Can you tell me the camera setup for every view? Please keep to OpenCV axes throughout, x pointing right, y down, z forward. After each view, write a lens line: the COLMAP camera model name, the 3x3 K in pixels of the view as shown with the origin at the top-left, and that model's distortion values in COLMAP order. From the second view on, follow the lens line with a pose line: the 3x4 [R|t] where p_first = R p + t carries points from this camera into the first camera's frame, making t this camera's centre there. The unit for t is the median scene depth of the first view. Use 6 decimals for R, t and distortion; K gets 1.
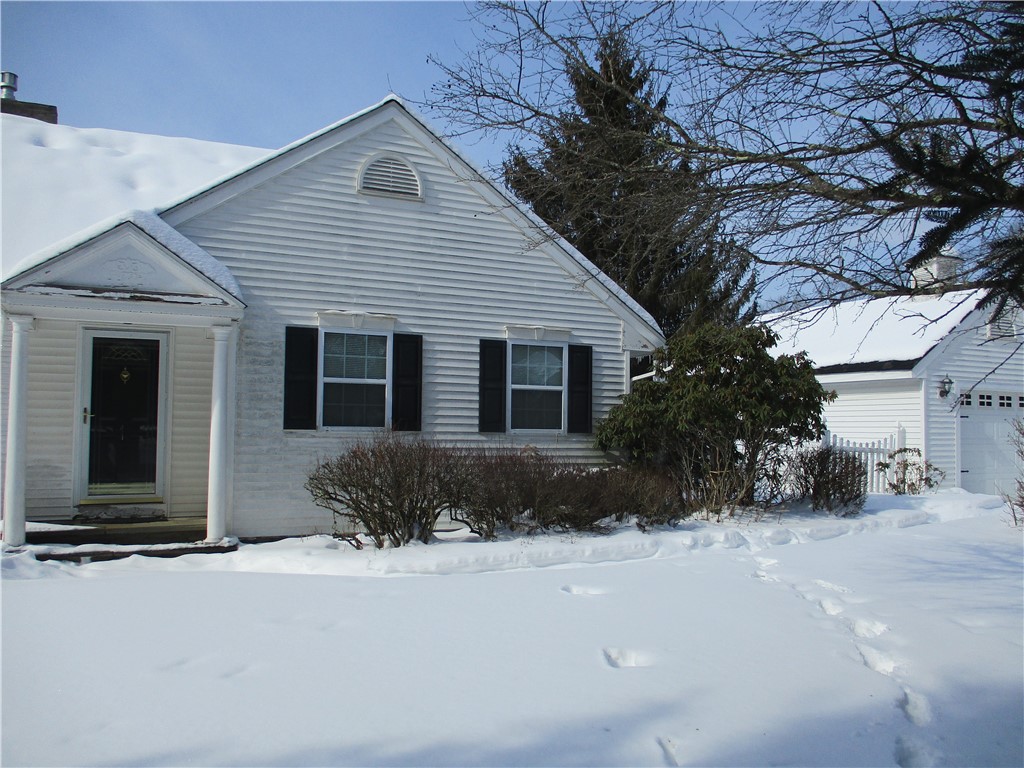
lens RADIAL K [[864.7, 0, 512.0], [0, 864.7, 384.0], [0, 0, 1]] dist [-0.017564, -0.001290]
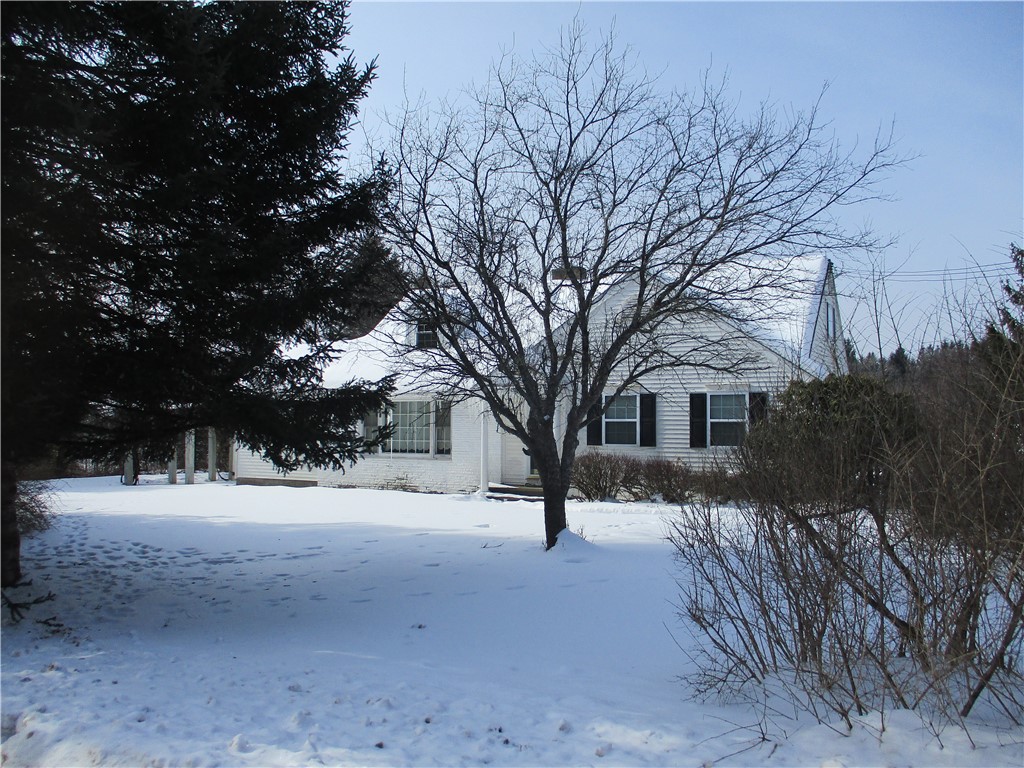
lens RADIAL K [[864.7, 0, 512.0], [0, 864.7, 384.0], [0, 0, 1]] dist [-0.017564, -0.001290]
pose [[0.598010, -0.042250, -0.800374, 1.289620], [0.043917, 0.998837, -0.019913, -0.059657], [0.800284, -0.023242, 0.599170, -0.362937]]
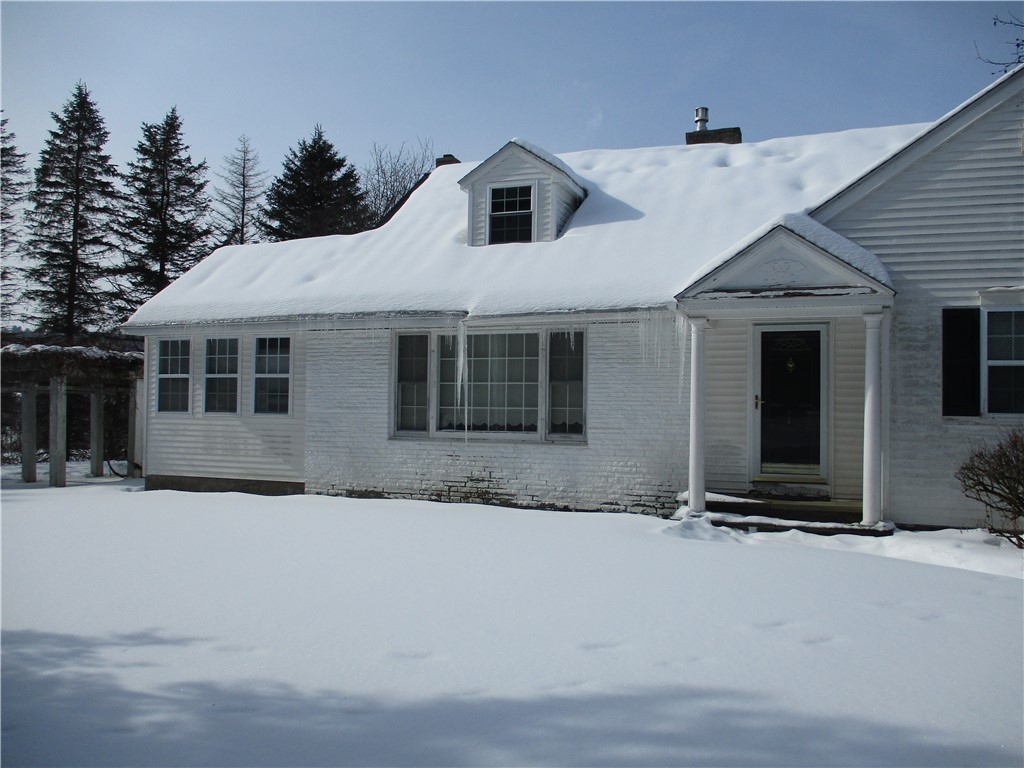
lens RADIAL K [[864.7, 0, 512.0], [0, 864.7, 384.0], [0, 0, 1]] dist [-0.017564, -0.001290]
pose [[0.694124, -0.016337, -0.719670, 0.095889], [0.030470, 0.999513, 0.006699, -0.004279], [0.719210, -0.026579, 0.694284, -0.012632]]
